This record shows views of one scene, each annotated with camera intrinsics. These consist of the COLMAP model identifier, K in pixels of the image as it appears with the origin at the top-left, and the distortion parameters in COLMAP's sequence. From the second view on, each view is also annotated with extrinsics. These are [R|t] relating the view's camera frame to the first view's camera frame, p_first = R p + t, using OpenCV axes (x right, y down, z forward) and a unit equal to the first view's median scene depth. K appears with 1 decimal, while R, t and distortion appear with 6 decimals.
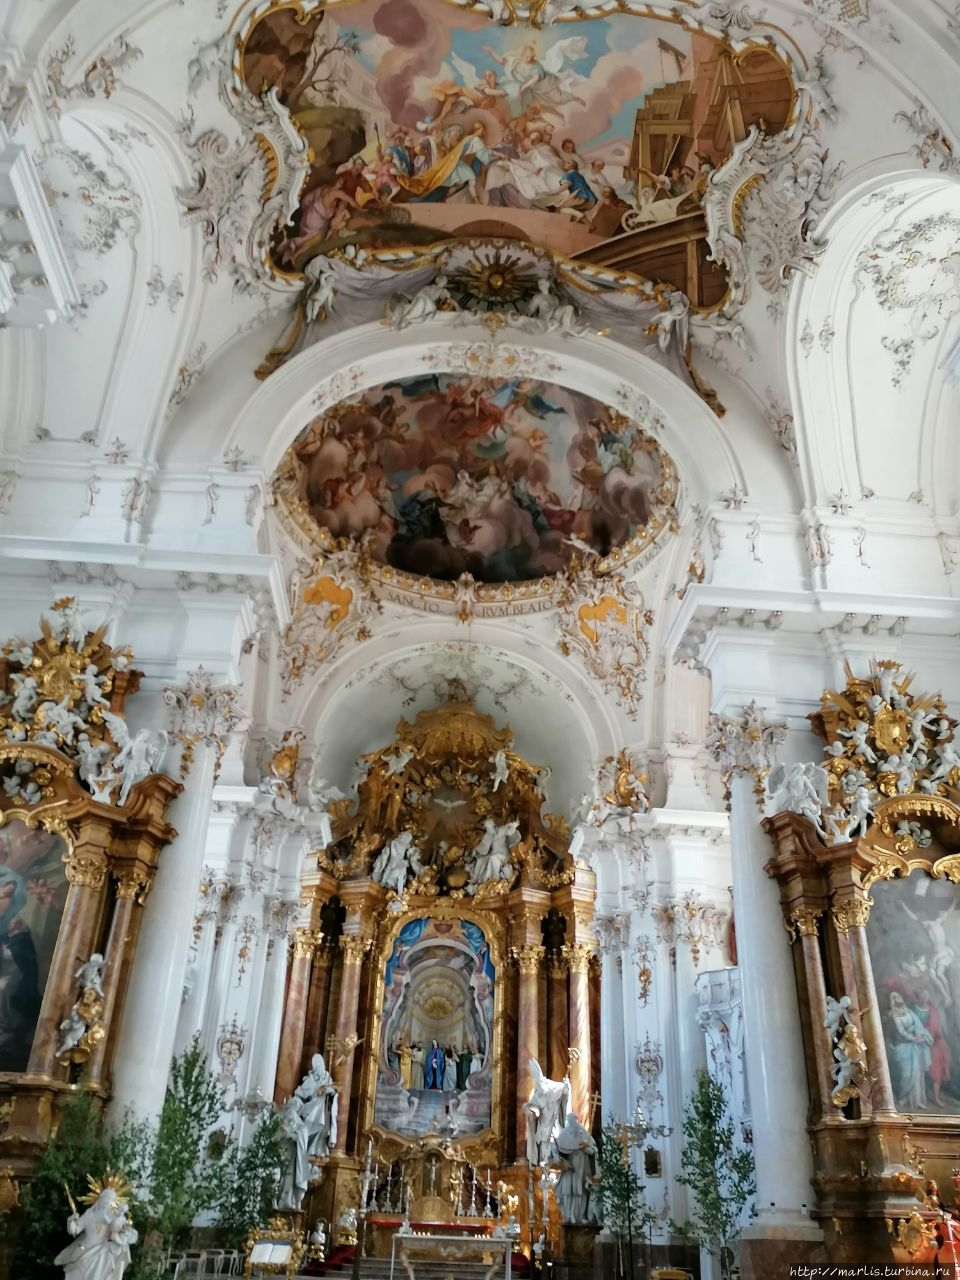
lens RADIAL K [[1033.3, 0, 485.2], [0, 1033.3, 657.0], [0, 0, 1]] dist [0.117546, -0.154700]
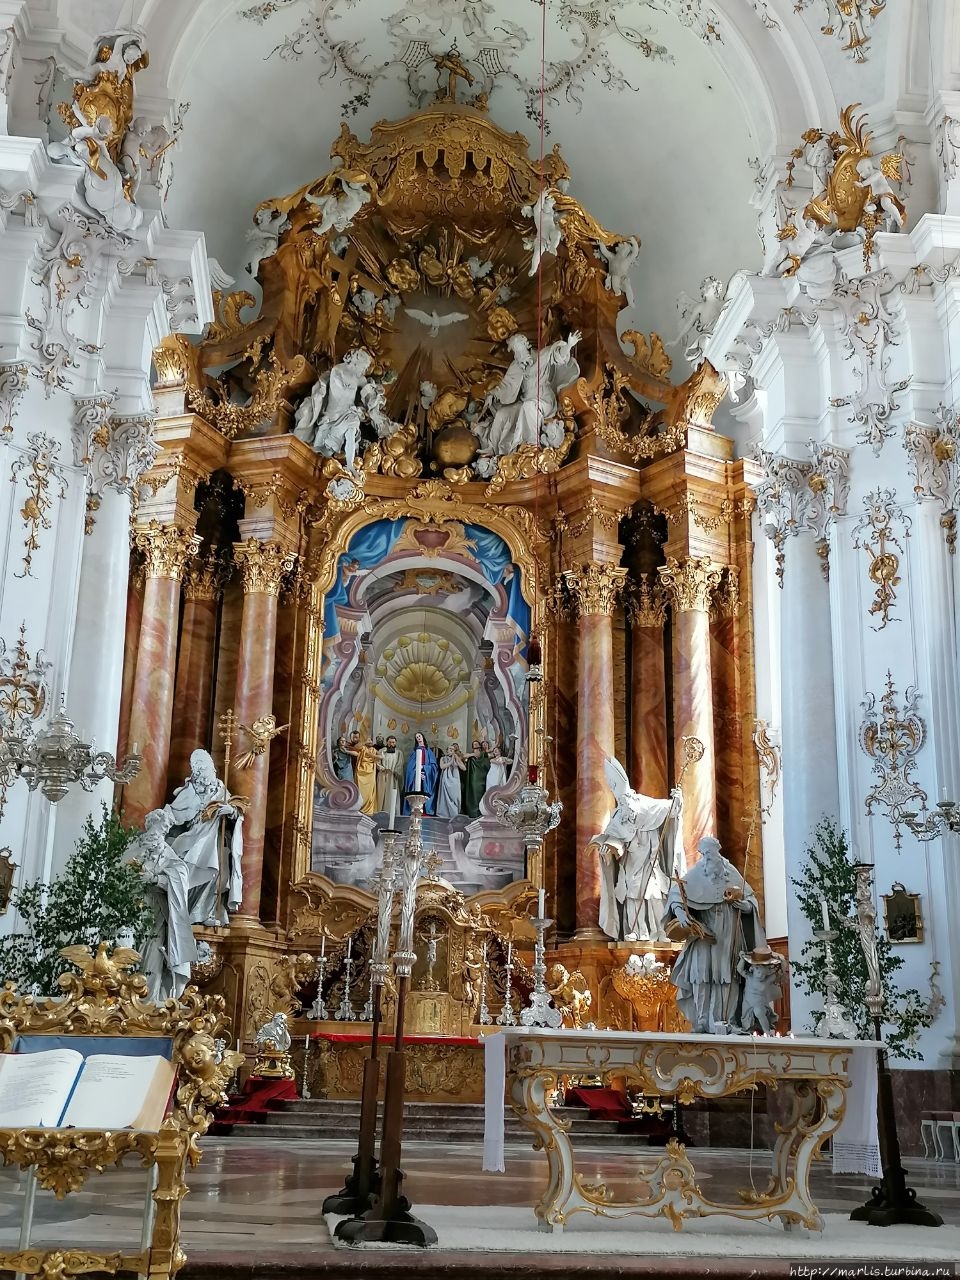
lens RADIAL K [[1479.0, 0, 484.5], [0, 1479.0, 642.3], [0, 0, 1]] dist [0.082982, 0.000000]
pose [[0.998904, 0.002524, 0.046736, -0.054693], [-0.012739, 0.975513, 0.219572, 0.167060], [-0.045037, -0.219926, 0.974476, 0.294245]]
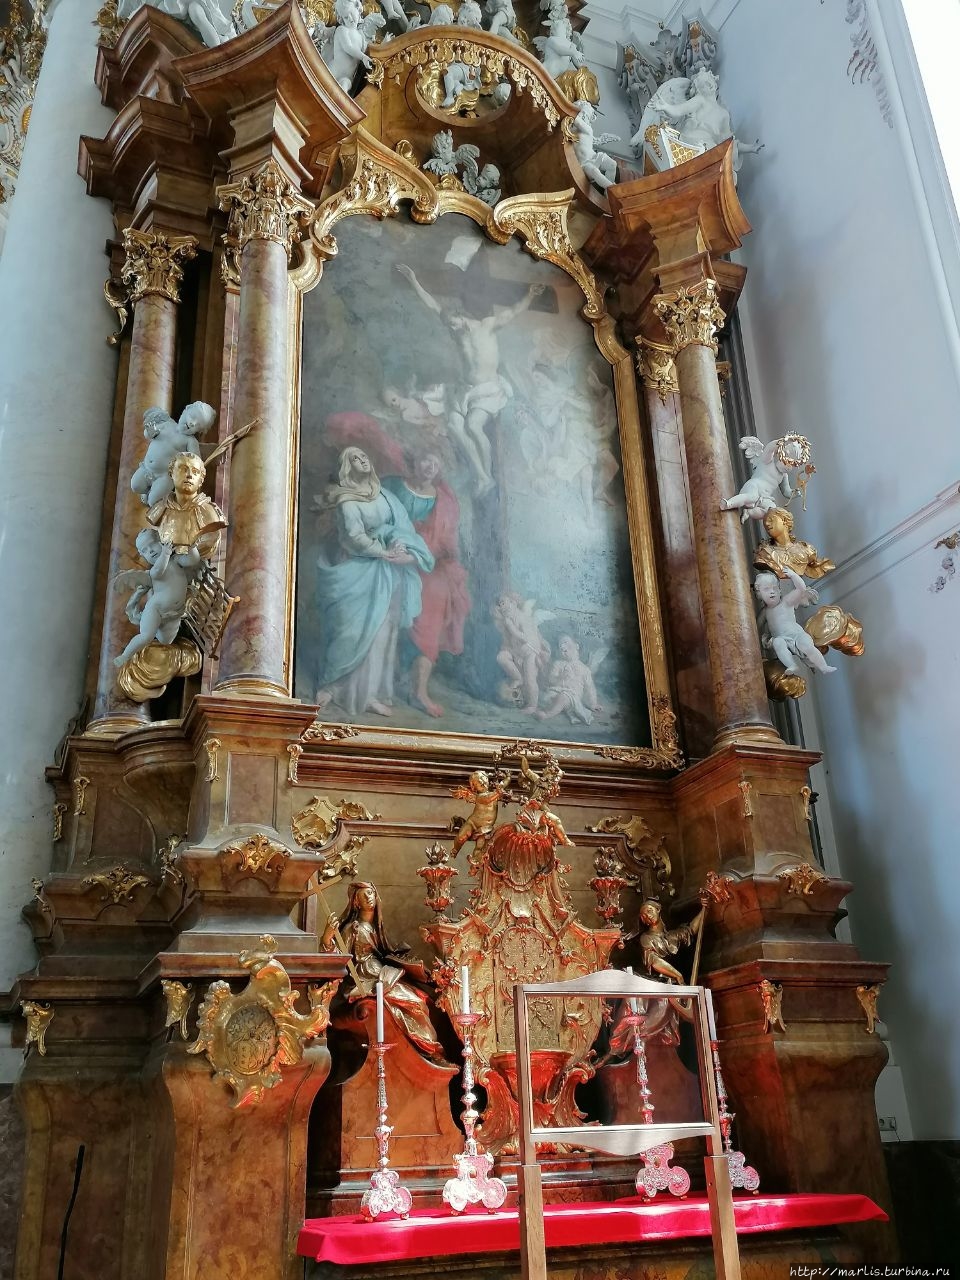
lens RADIAL K [[1123.4, 0, 483.0], [0, 1123.4, 643.4], [0, 0, 1]] dist [0.081602, -0.004198]
pose [[0.948683, 0.058923, 0.310690, 0.152063], [-0.087782, 0.992944, 0.079725, 0.172477], [-0.303800, -0.102907, 0.947162, 0.291046]]
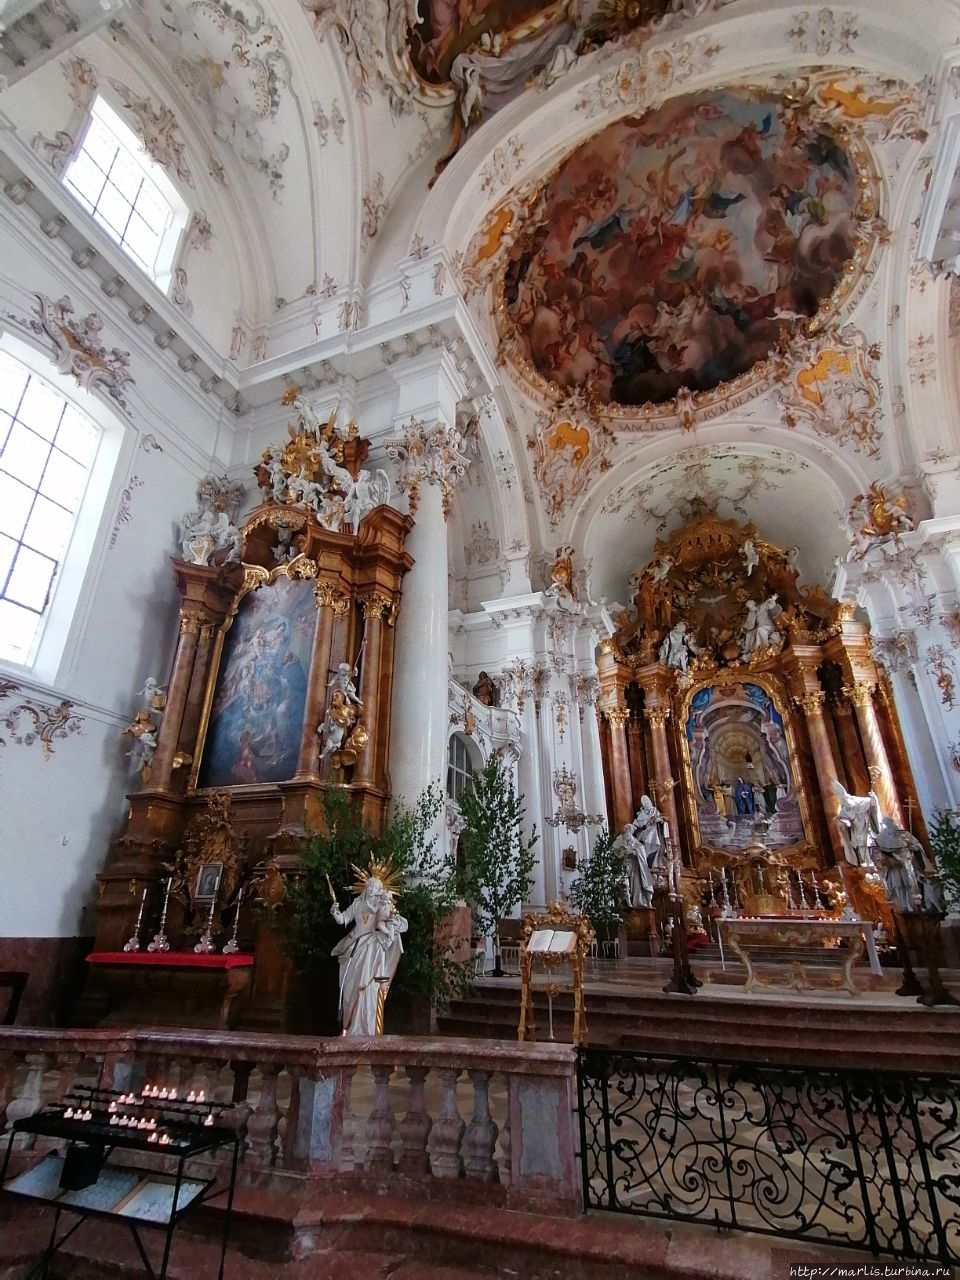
lens RADIAL K [[636.6, 0, 466.0], [0, 636.6, 651.3], [0, 0, 1]] dist [0.030379, -0.017982]
pose [[0.895406, -0.197329, -0.399136, -0.007219], [0.231991, 0.971897, 0.039944, 0.125964], [0.380037, -0.128363, 0.916021, 0.221890]]
